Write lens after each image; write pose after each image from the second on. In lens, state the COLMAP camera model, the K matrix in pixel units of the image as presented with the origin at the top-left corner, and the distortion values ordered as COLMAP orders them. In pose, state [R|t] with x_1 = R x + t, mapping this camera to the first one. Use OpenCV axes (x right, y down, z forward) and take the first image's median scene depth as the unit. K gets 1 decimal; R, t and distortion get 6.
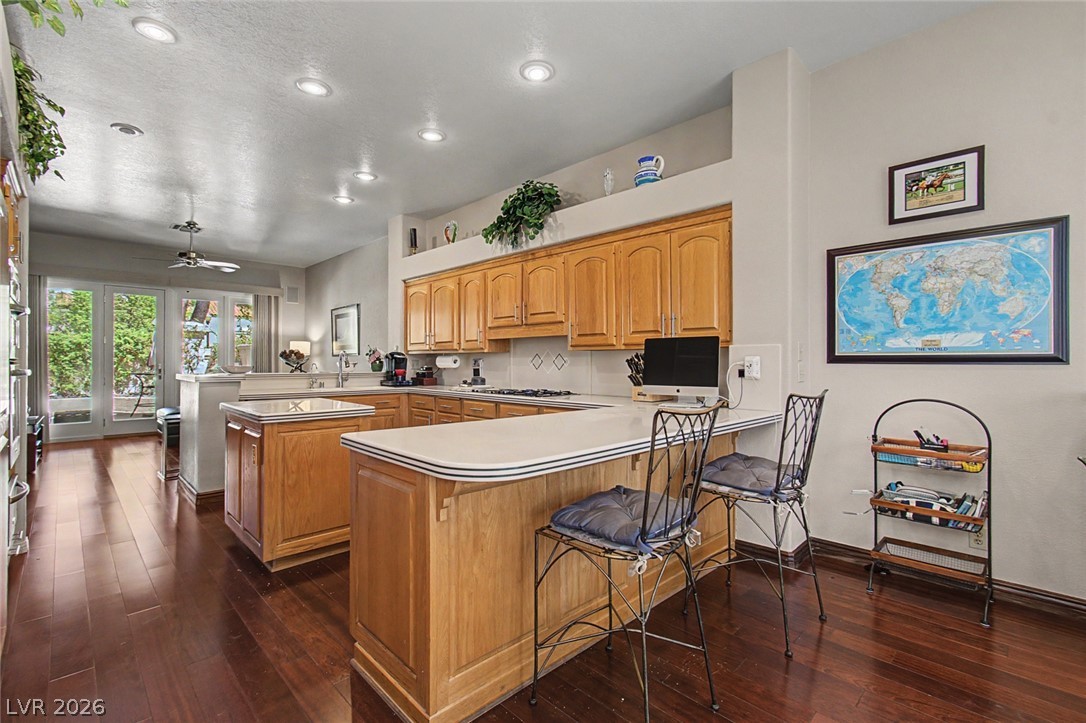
lens RADIAL K [[499.0, 0, 550.8], [0, 499.0, 358.0], [0, 0, 1]] dist [-0.000336, 0.001432]
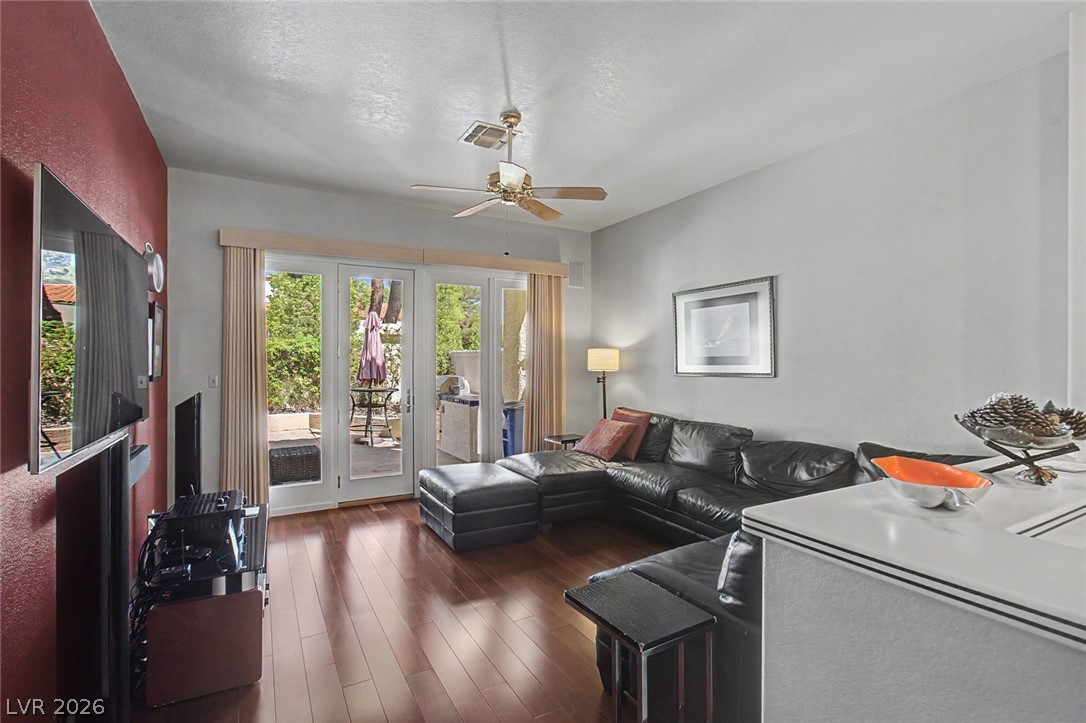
lens RADIAL K [[499.0, 0, 535.4], [0, 499.0, 359.3], [0, 0, 1]] dist [-0.000336, 0.001432]
pose [[0.964195, -0.004428, -0.265158, -0.401340], [0.006237, 0.999963, 0.005980, -0.023645], [0.265121, -0.007420, 0.964187, 0.379903]]
